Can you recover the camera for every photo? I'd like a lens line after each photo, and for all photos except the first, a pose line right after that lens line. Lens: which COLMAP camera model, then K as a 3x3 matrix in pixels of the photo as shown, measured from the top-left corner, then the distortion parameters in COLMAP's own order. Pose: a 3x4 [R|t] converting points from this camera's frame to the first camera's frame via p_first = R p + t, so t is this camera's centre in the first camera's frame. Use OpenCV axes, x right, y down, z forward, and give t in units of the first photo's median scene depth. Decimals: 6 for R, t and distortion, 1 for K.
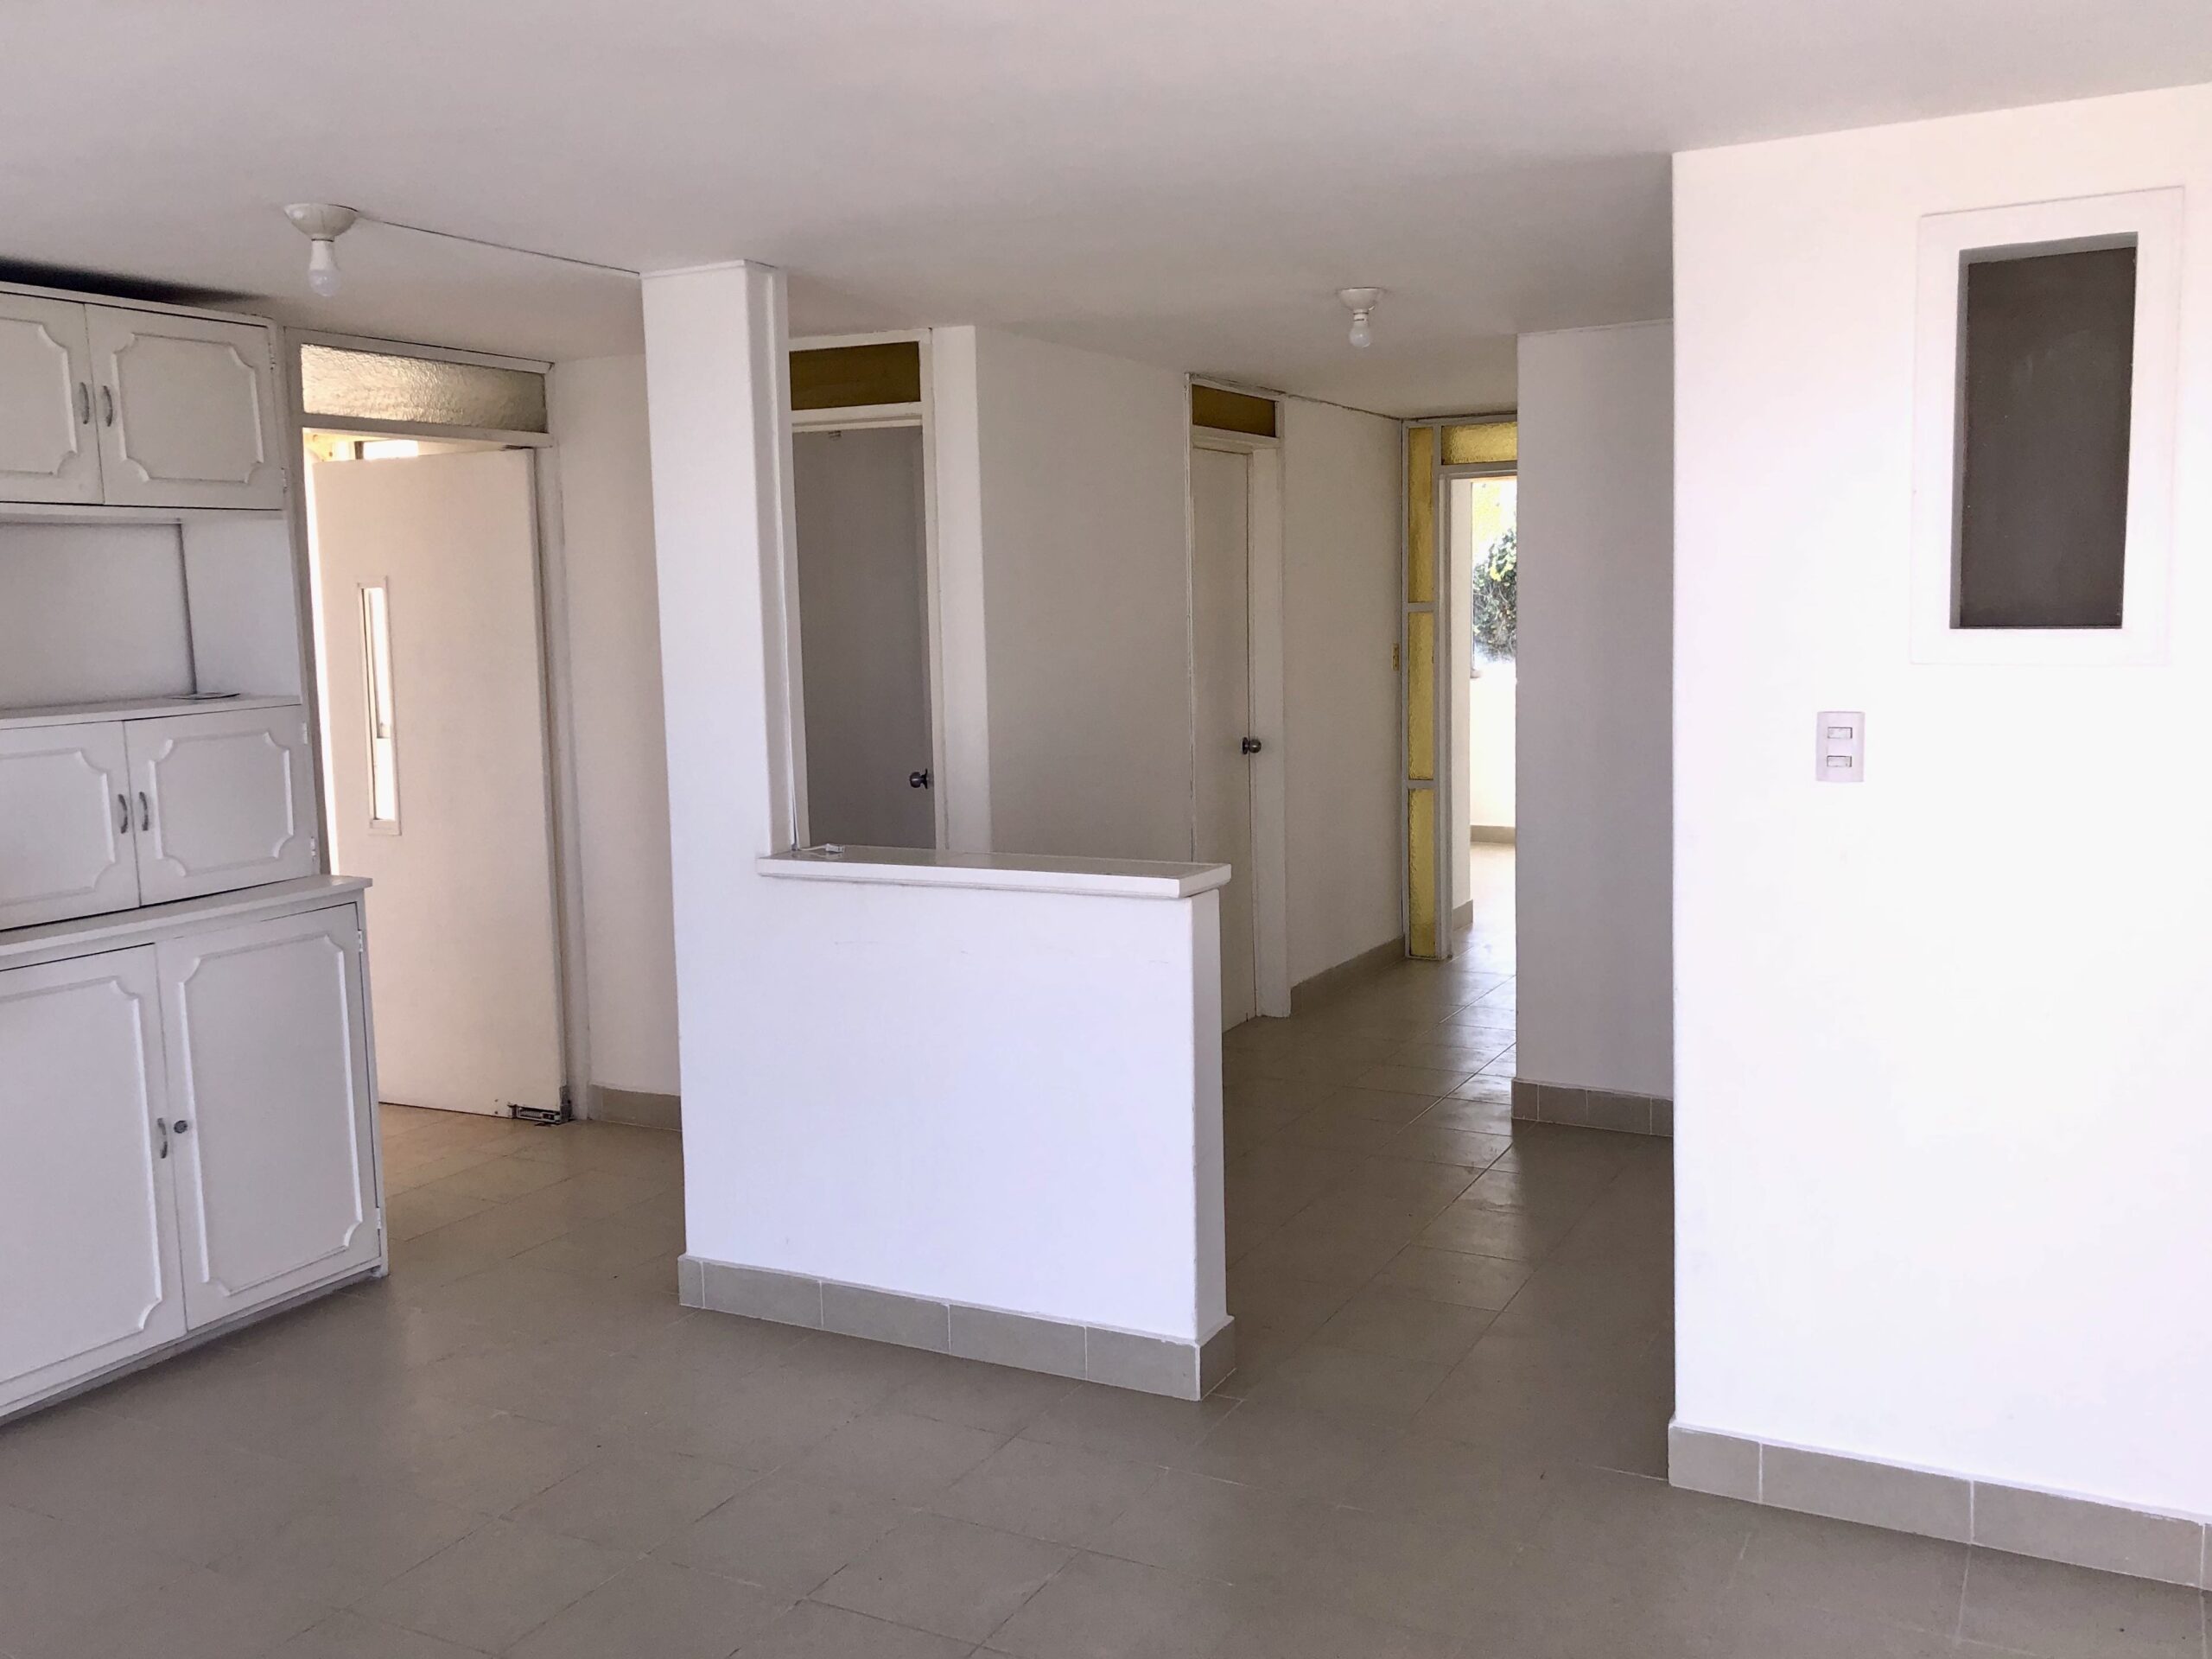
lens RADIAL K [[1897.9, 0, 1106.7], [0, 1897.9, 816.0], [0, 0, 1]] dist [0.007410, 0.011793]
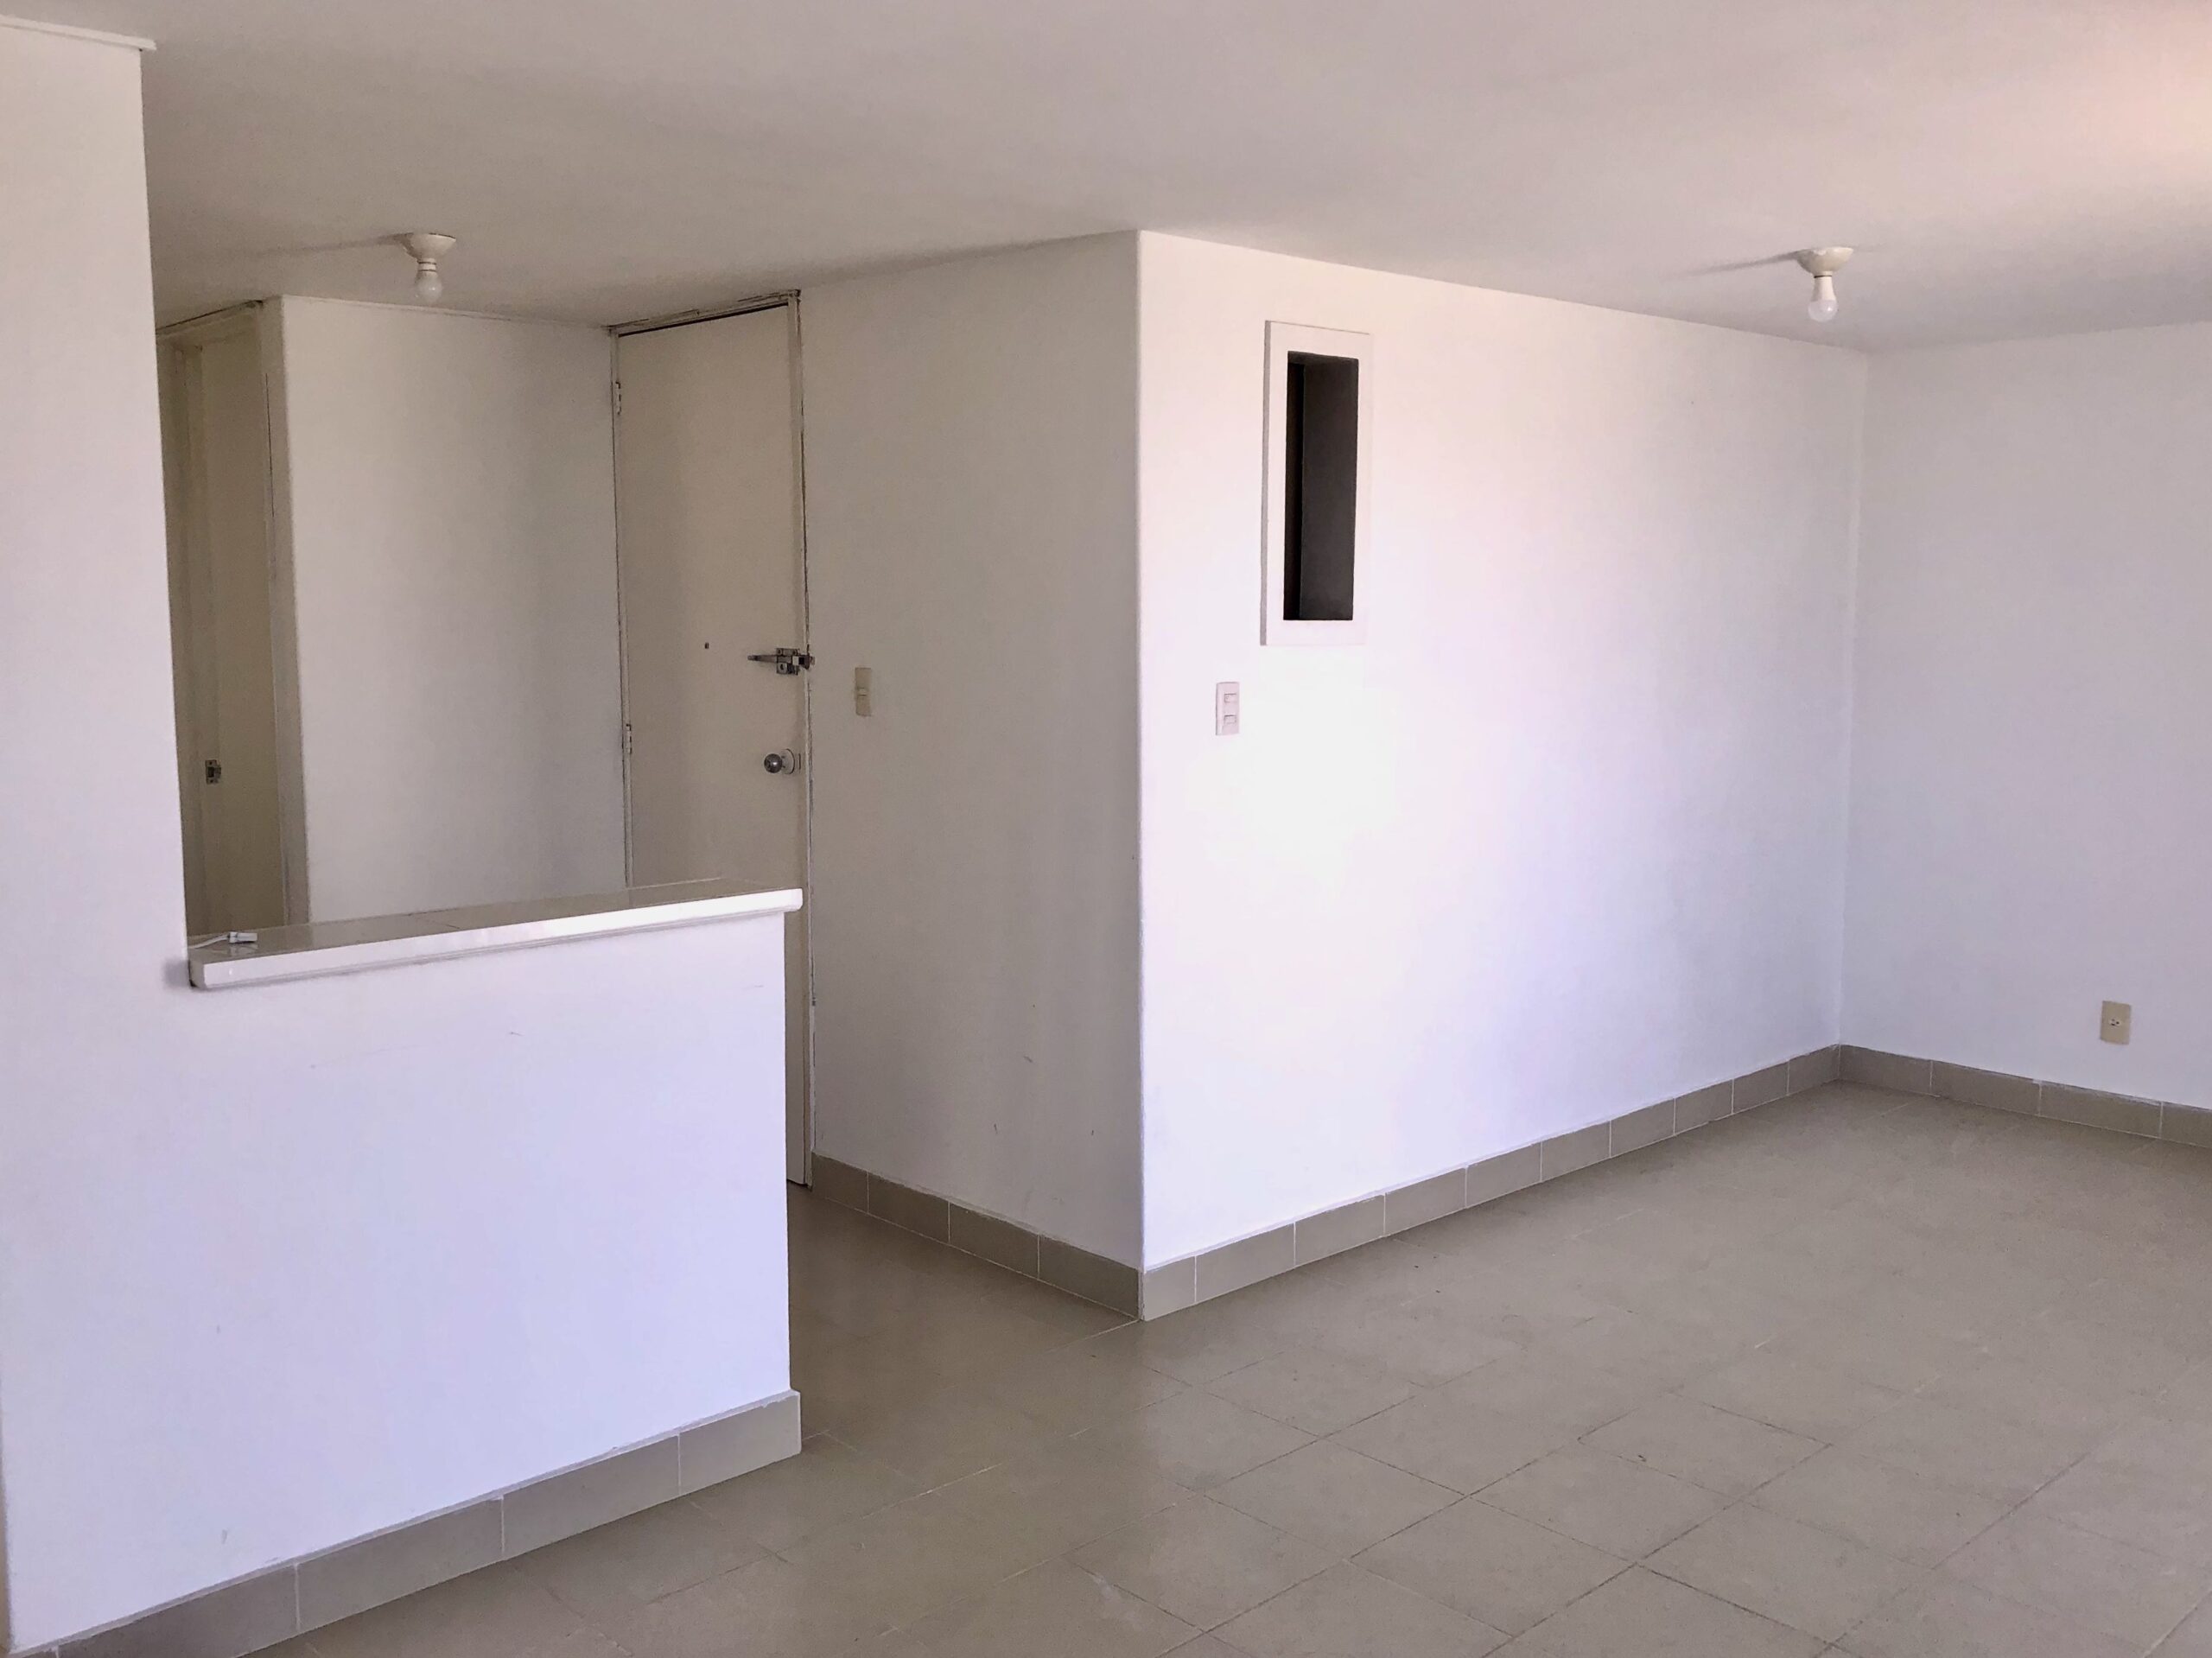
lens RADIAL K [[1988.4, 0, 1106.0], [0, 1988.4, 829.0], [0, 0, 1]] dist [0.074837, -0.112783]
pose [[0.321160, -0.089681, 0.942769, -0.719658], [0.101228, 0.993054, 0.059981, -0.033247], [-0.941599, 0.076171, 0.328007, 0.466915]]
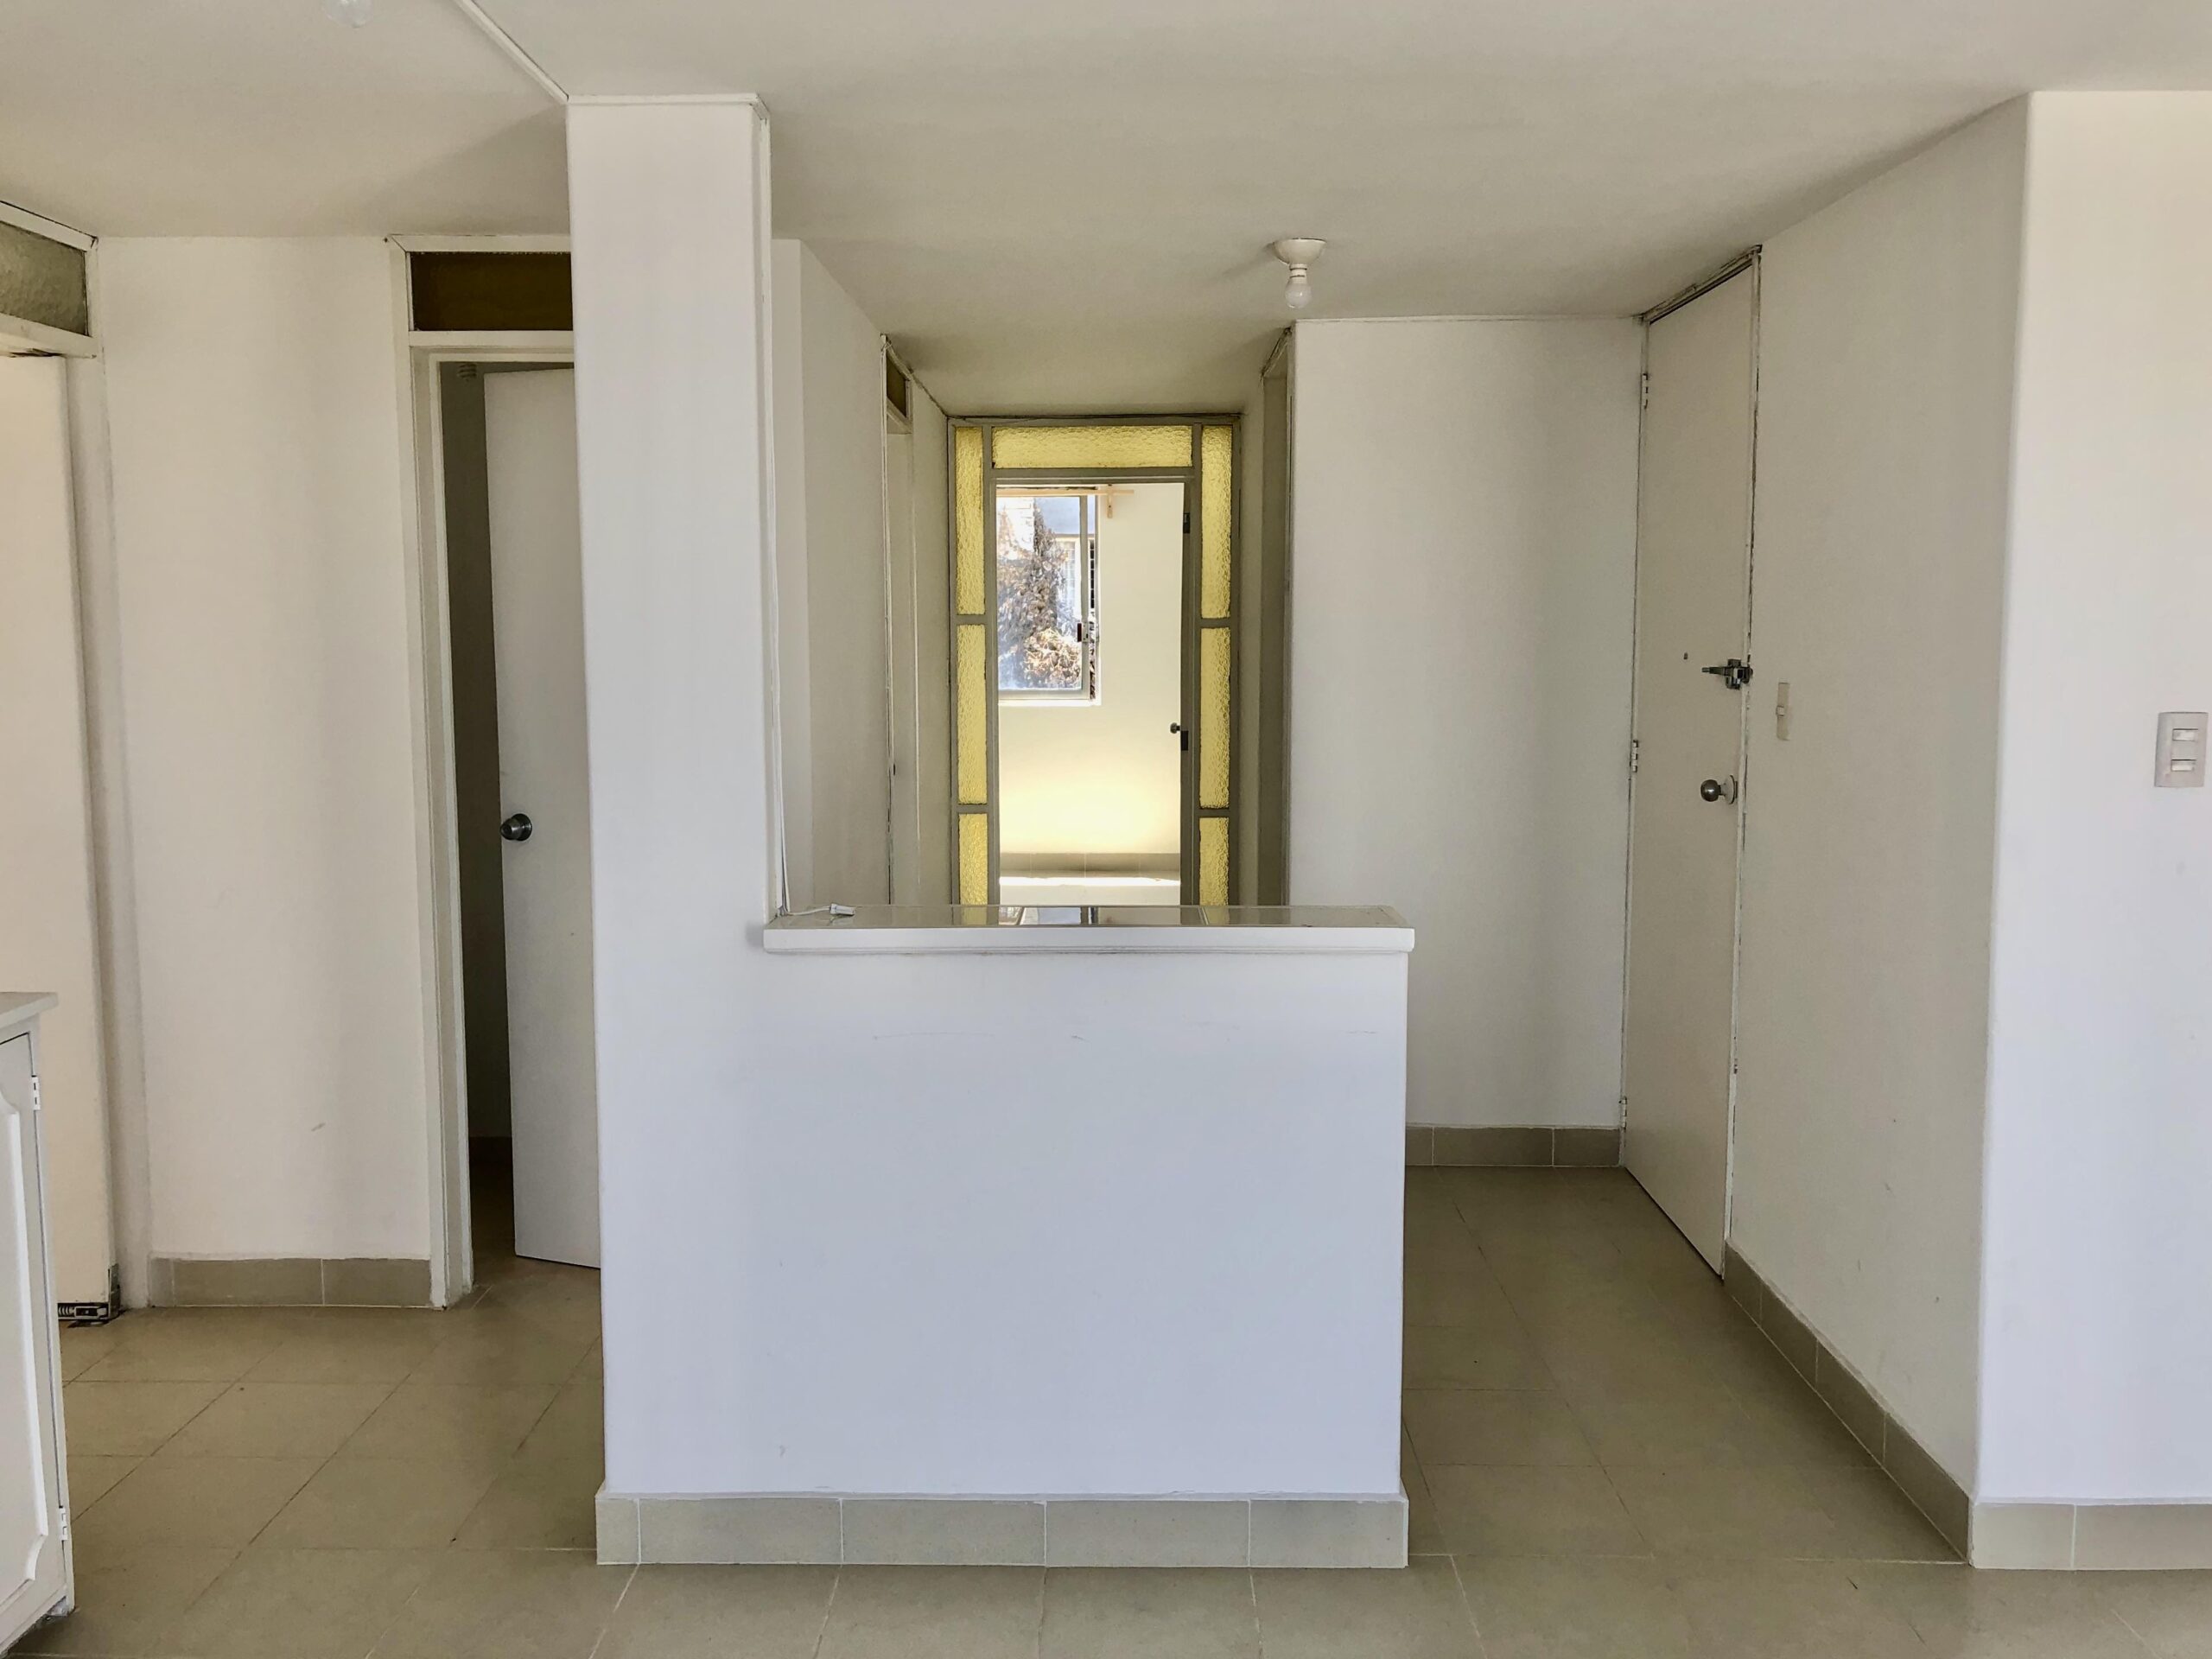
lens RADIAL K [[1897.9, 0, 1106.7], [0, 1897.9, 816.0], [0, 0, 1]] dist [0.007410, 0.011793]
pose [[0.897209, -0.026021, 0.440838, -0.376625], [0.032636, 0.999440, -0.007429, -0.010399], [-0.440398, 0.021052, 0.897556, 0.289302]]
